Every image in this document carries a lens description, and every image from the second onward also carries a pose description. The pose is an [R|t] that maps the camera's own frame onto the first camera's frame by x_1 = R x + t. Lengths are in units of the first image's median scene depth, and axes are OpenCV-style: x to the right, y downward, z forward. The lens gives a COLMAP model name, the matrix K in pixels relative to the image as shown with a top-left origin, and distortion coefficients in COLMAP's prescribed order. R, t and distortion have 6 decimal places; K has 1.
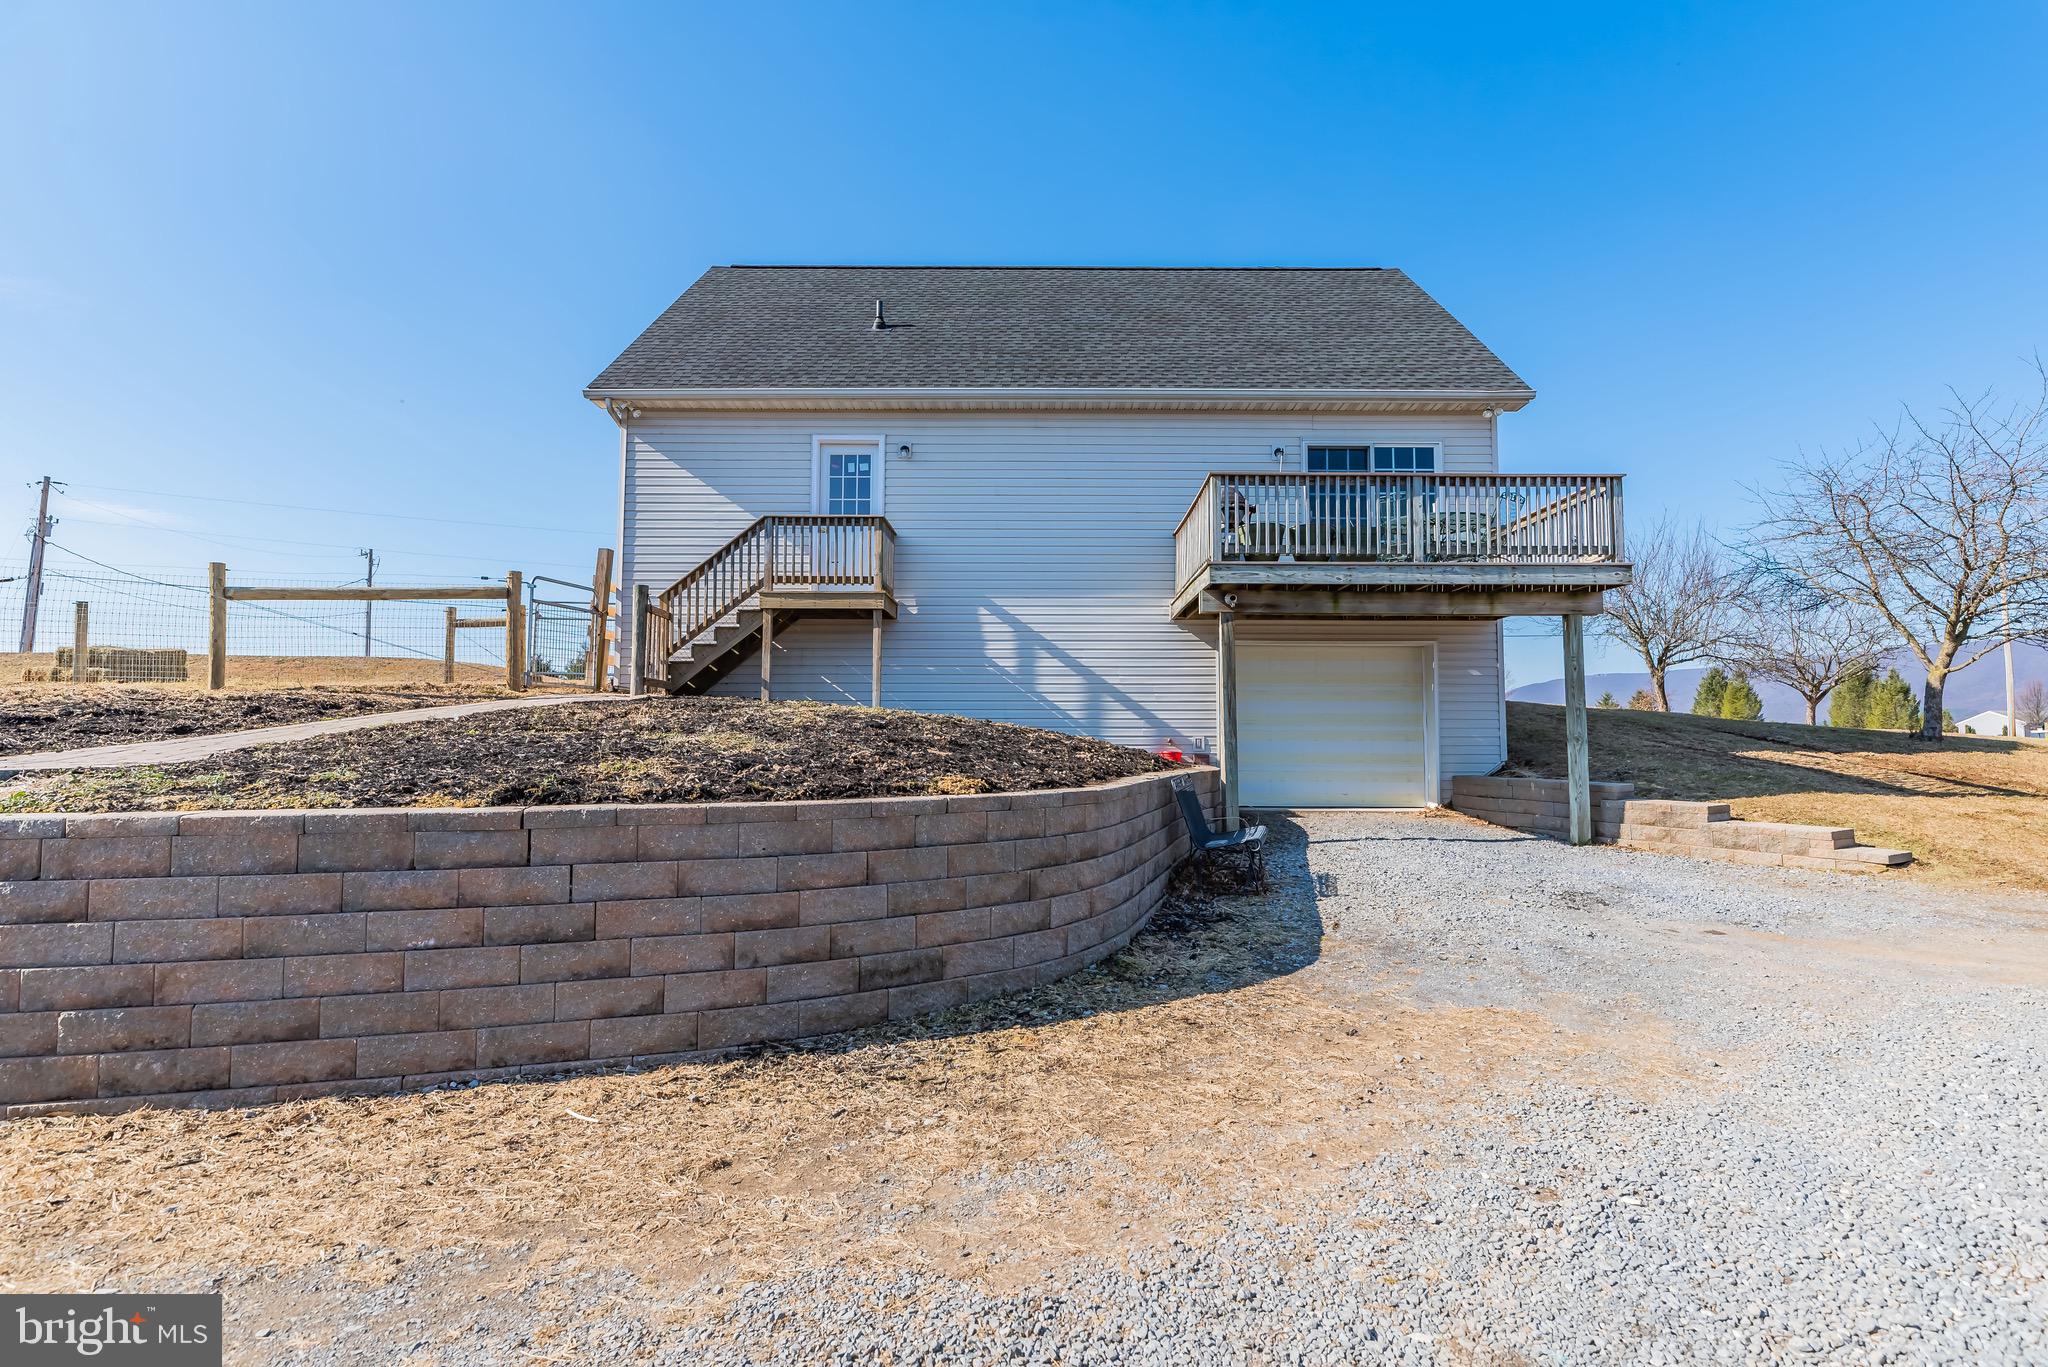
lens RADIAL K [[989.9, 0, 1022.6], [0, 989.9, 686.3], [0, 0, 1]] dist [0.002398, 0.000903]
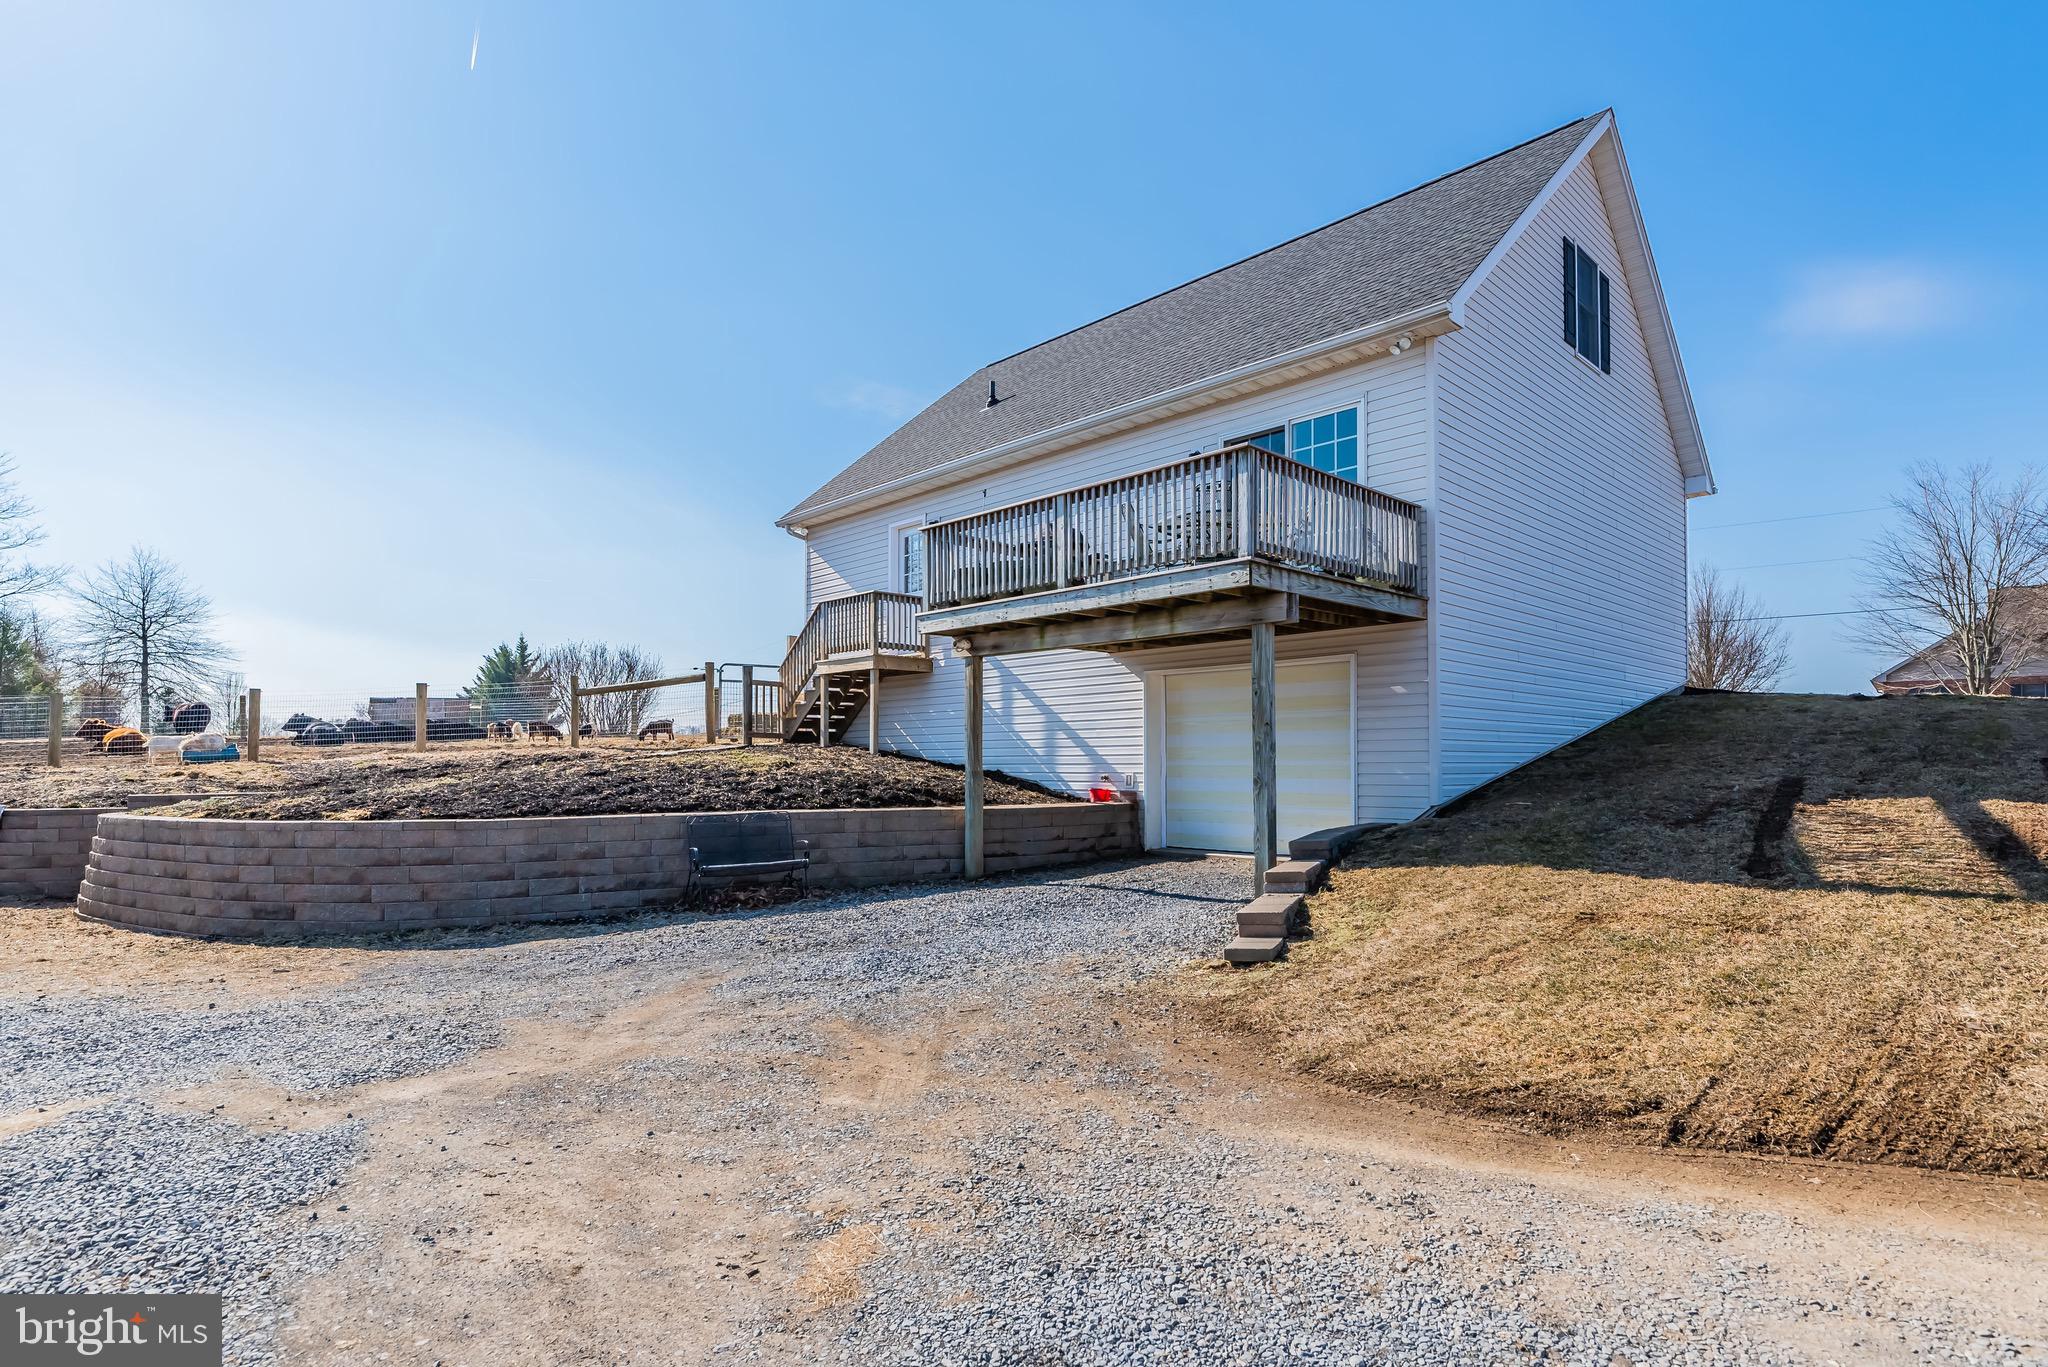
lens RADIAL K [[989.9, 0, 992.5], [0, 989.9, 758.5], [0, 0, 1]] dist [0.002398, 0.000903]
pose [[0.708678, -0.010291, -0.705457, 0.833866], [0.047106, 0.998353, 0.032758, -0.001062], [0.703958, -0.056446, 0.707995, 0.243218]]
